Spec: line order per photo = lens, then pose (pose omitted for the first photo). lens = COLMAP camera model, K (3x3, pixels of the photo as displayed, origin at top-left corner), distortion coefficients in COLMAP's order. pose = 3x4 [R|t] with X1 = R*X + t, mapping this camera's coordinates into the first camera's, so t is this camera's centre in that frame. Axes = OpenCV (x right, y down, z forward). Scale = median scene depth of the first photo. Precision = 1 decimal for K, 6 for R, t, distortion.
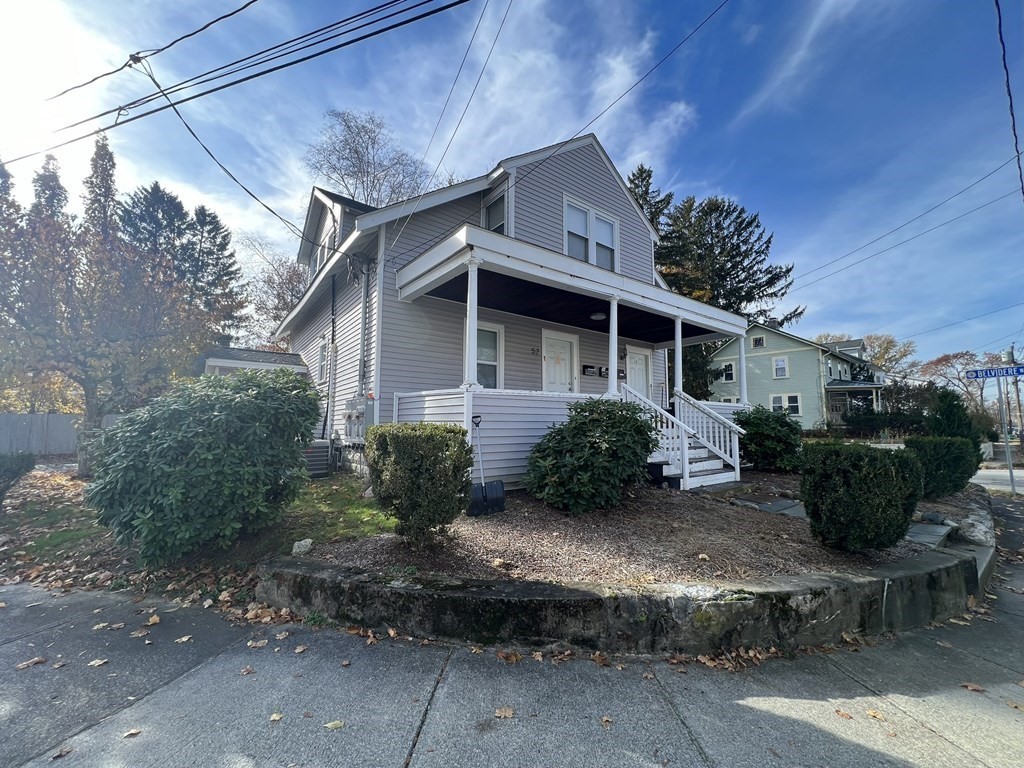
lens RADIAL K [[408.4, 0, 514.8], [0, 408.4, 386.4], [0, 0, 1]] dist [-0.002347, 0.000699]
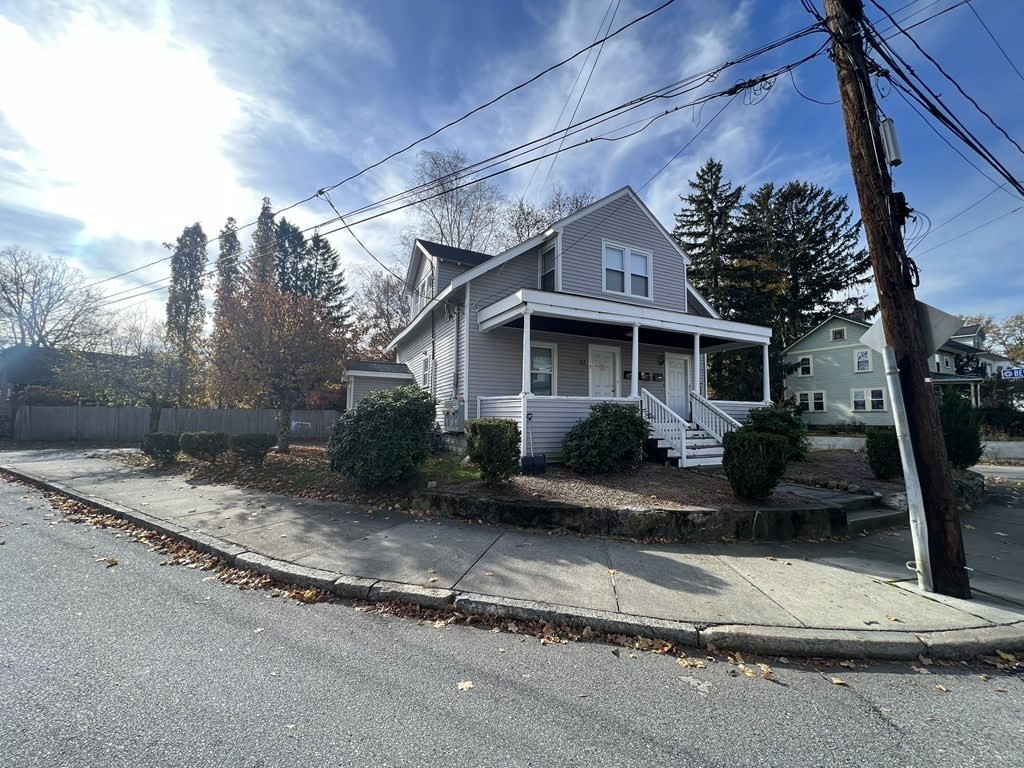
lens RADIAL K [[408.4, 0, 514.8], [0, 408.4, 386.4], [0, 0, 1]] dist [-0.002347, 0.000699]
pose [[0.982318, -0.009198, -0.186992, 0.090751], [0.012086, 0.999825, 0.014311, -0.034305], [0.186828, -0.016318, 0.982257, -0.340137]]
